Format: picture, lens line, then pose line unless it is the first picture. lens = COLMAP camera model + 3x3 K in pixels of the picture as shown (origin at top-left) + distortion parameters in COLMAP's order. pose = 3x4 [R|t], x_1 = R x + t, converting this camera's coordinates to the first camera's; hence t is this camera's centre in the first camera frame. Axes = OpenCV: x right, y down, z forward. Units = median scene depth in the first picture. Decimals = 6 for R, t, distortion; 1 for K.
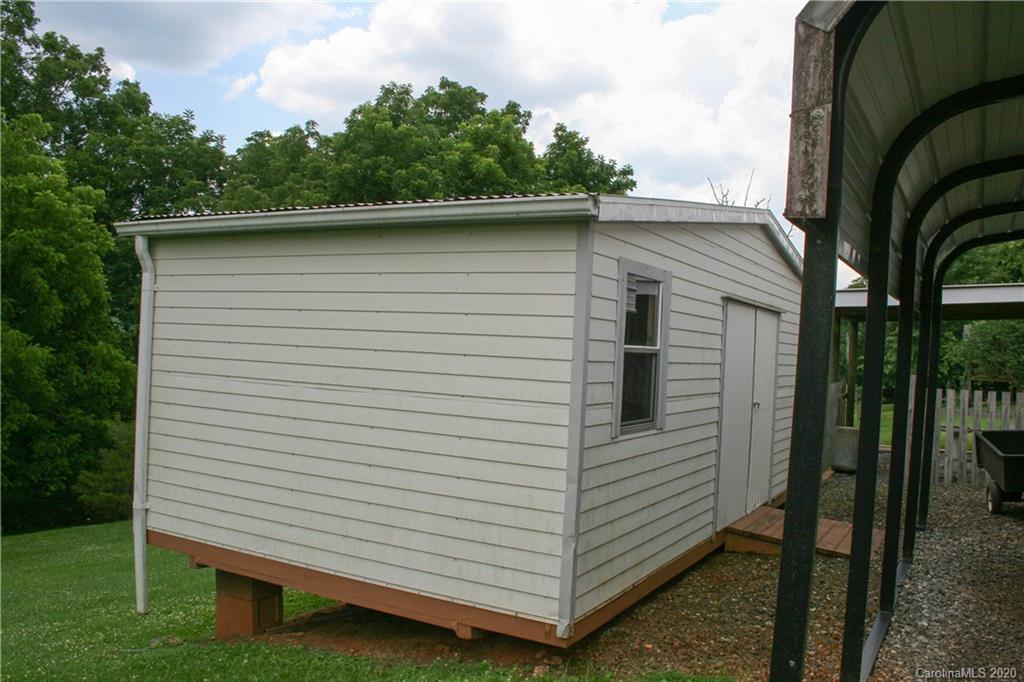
lens RADIAL K [[860.2, 0, 511.6], [0, 860.2, 365.5], [0, 0, 1]] dist [-0.220859, 0.196537]
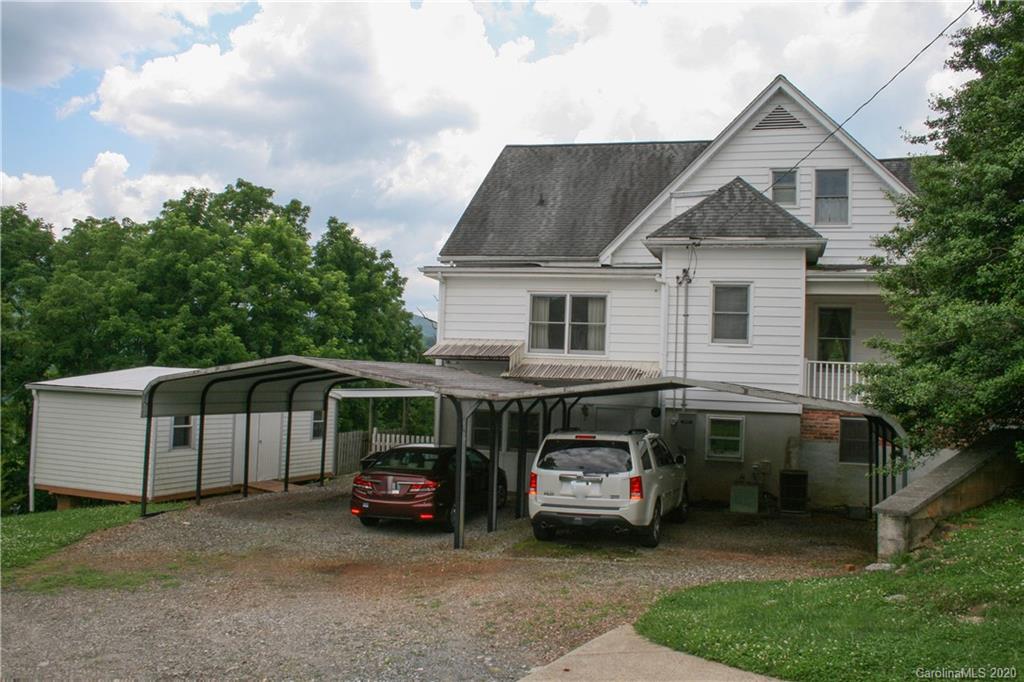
lens RADIAL K [[860.2, 0, 511.6], [0, 860.2, 365.5], [0, 0, 1]] dist [-0.220859, 0.196537]
pose [[0.982617, -0.001266, 0.185640, 0.095786], [0.009478, 0.999015, -0.043357, -0.011936], [-0.185402, 0.044363, 0.981661, -0.299751]]
